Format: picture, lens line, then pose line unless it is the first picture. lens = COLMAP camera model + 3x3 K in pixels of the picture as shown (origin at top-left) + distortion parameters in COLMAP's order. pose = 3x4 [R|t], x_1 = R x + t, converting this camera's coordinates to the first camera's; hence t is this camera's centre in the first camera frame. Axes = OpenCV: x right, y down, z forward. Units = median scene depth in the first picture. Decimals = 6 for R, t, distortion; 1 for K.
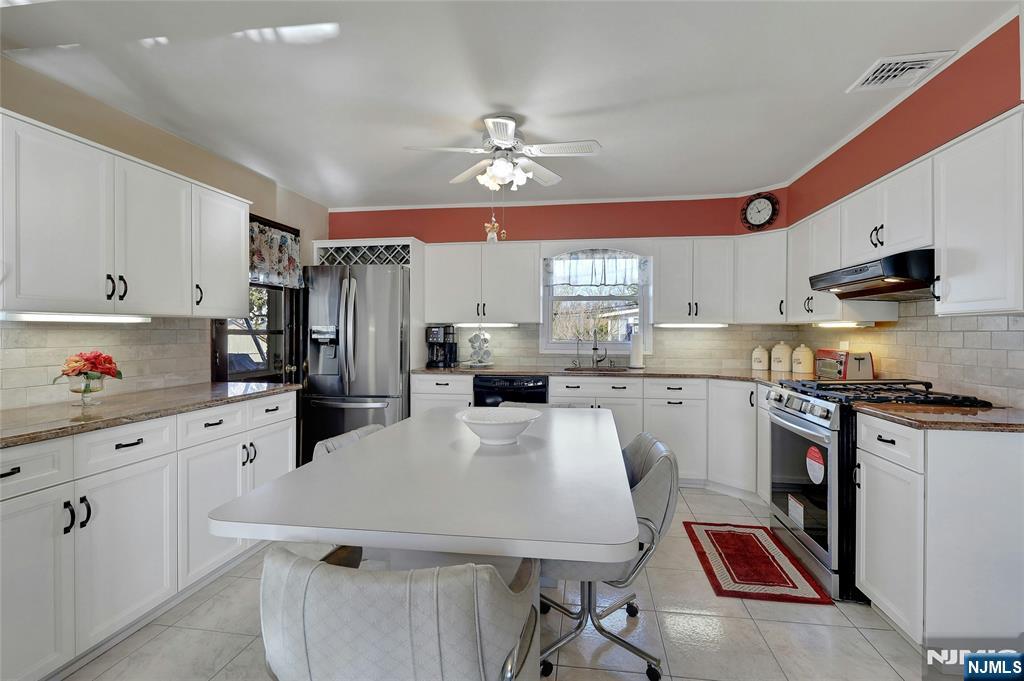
lens RADIAL K [[487.2, 0, 518.2], [0, 487.2, 336.2], [0, 0, 1]] dist [-0.002979, -0.000124]
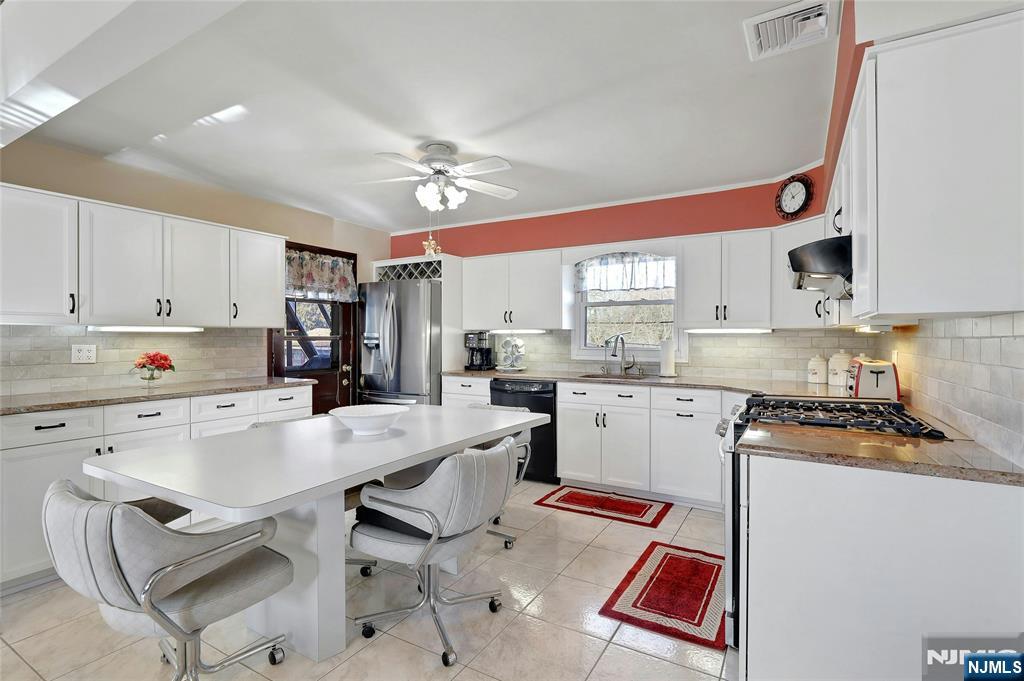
lens RADIAL K [[484.2, 0, 512.0], [0, 484.2, 340.5], [0, 0, 1]] dist [0.000700, 0.000052]
pose [[0.926744, 0.002629, -0.375685, 0.362164], [-0.003395, 0.999993, -0.001375, -0.002106], [0.375679, 0.002550, 0.926746, 0.028836]]
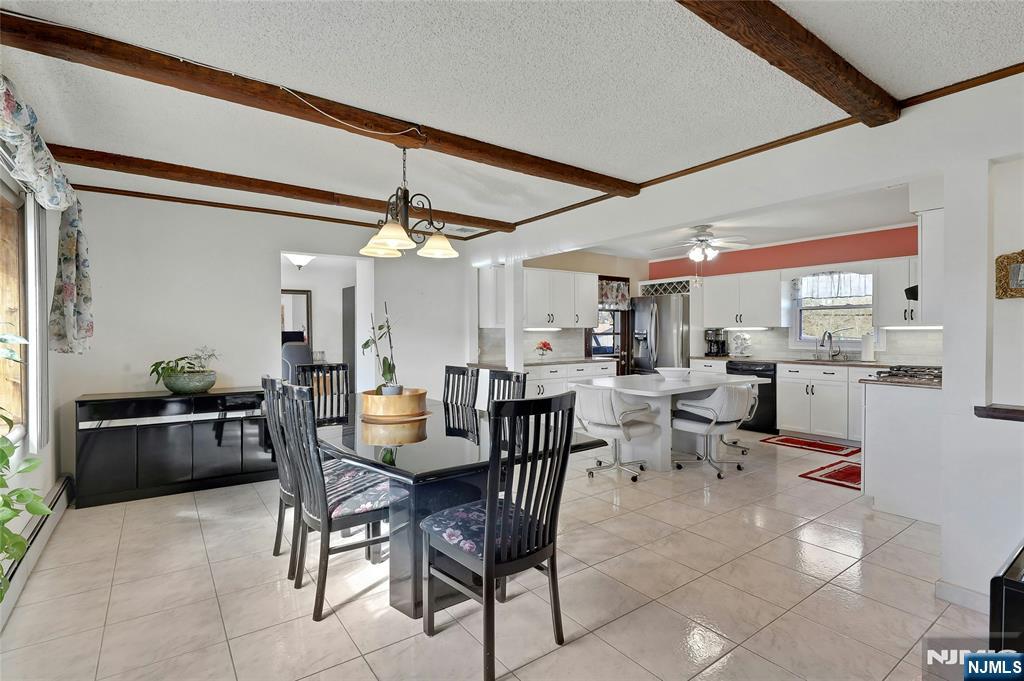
lens RADIAL K [[512.0, 0, 517.9], [0, 512.0, 336.9], [0, 0, 1]] dist [-0.002700, -0.000340]
pose [[0.718337, 0.003827, -0.695685, 0.590637], [-0.003724, 0.999992, 0.001655, 0.002290], [0.695685, 0.001401, 0.718345, -0.677054]]
